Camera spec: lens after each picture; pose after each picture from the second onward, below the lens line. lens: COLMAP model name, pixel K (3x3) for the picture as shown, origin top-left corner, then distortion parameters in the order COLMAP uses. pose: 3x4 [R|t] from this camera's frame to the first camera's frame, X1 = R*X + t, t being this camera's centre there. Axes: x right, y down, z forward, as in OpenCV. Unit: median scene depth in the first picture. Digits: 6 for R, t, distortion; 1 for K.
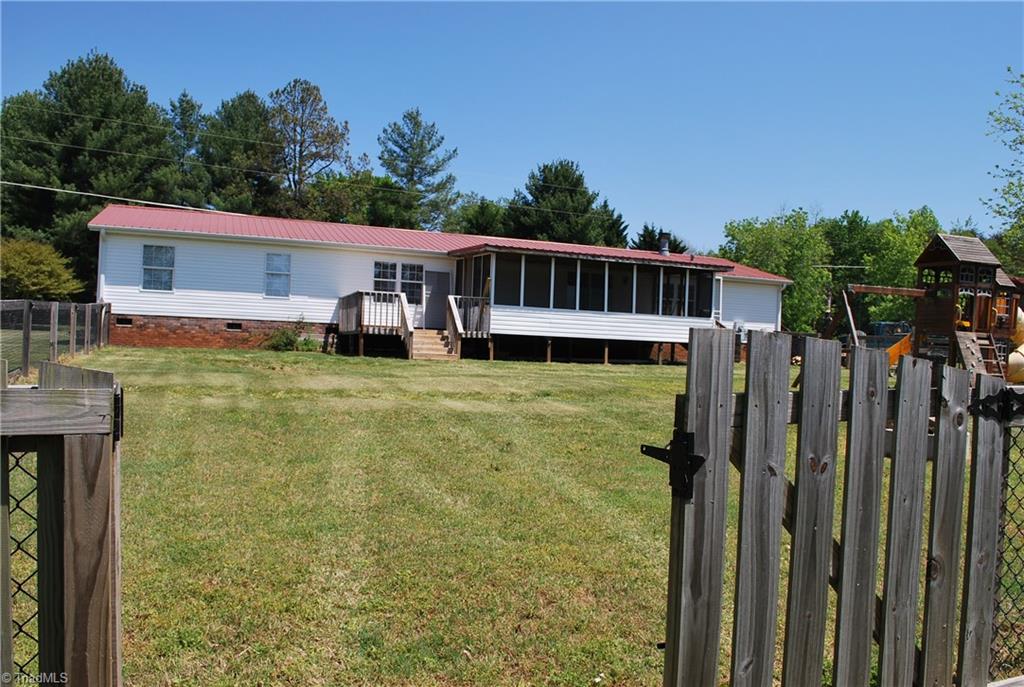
lens RADIAL K [[816.3, 0, 512.0], [0, 816.3, 343.5], [0, 0, 1]] dist [-0.082538, 0.015701]
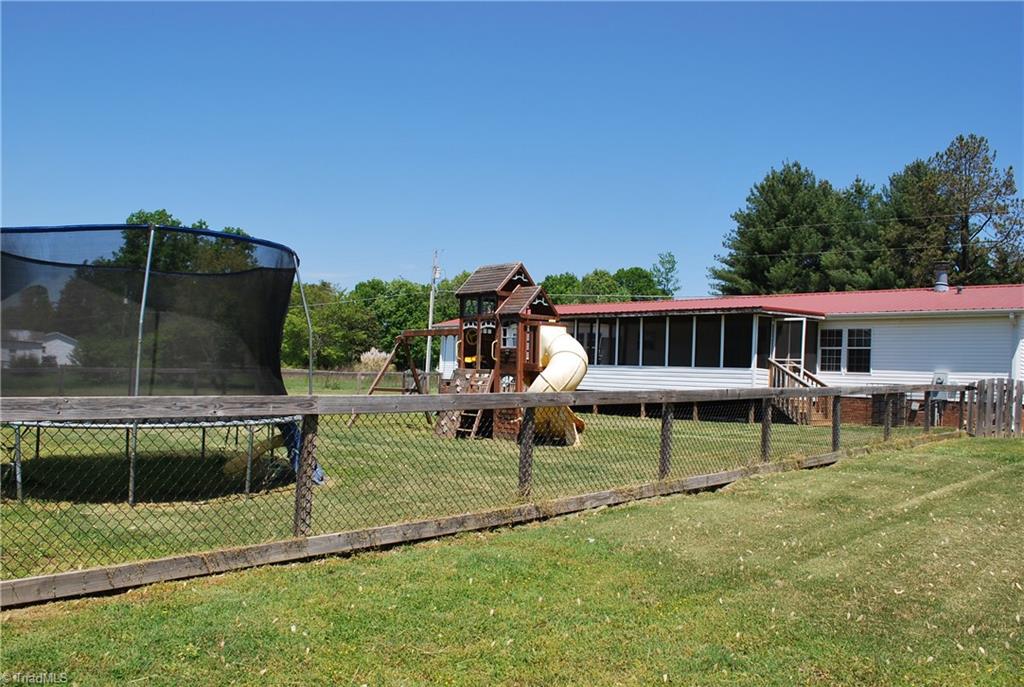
lens RADIAL K [[816.3, 0, 512.0], [0, 816.3, 343.5], [0, 0, 1]] dist [-0.082538, 0.015701]
pose [[0.426150, -0.065386, -0.902287, 0.909205], [-0.025269, 0.996135, -0.084121, 0.021647], [0.904300, 0.058648, 0.422850, 0.386027]]
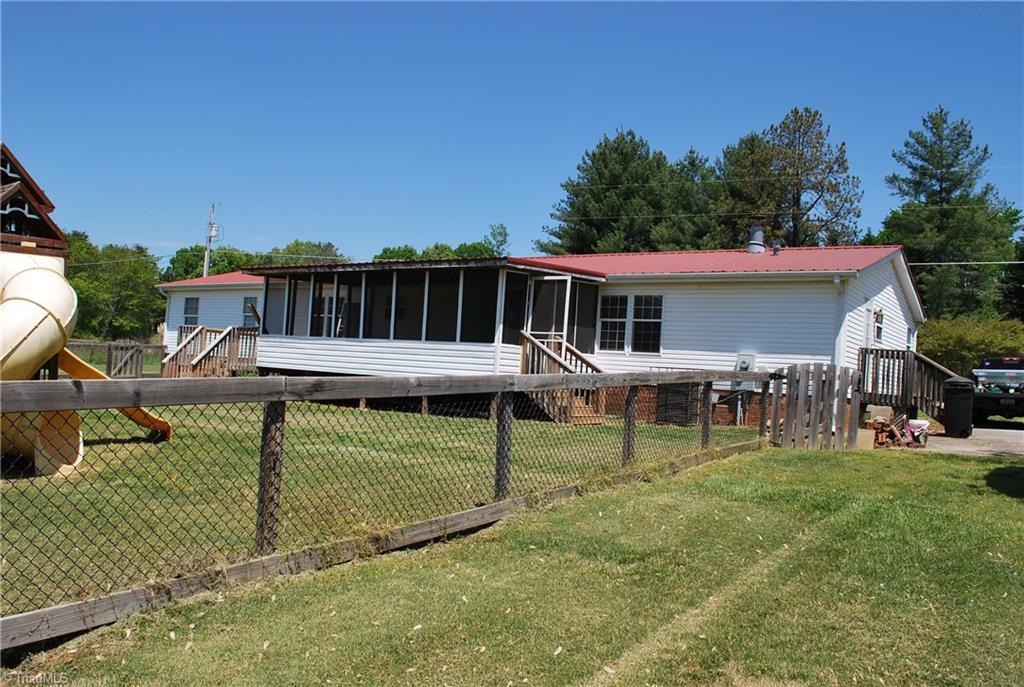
lens RADIAL K [[816.3, 0, 512.0], [0, 816.3, 343.5], [0, 0, 1]] dist [-0.082538, 0.015701]
pose [[0.579374, -0.032489, -0.814414, 0.751502], [-0.032003, 0.997528, -0.062561, 0.007116], [0.814433, 0.062310, 0.576902, 0.639219]]
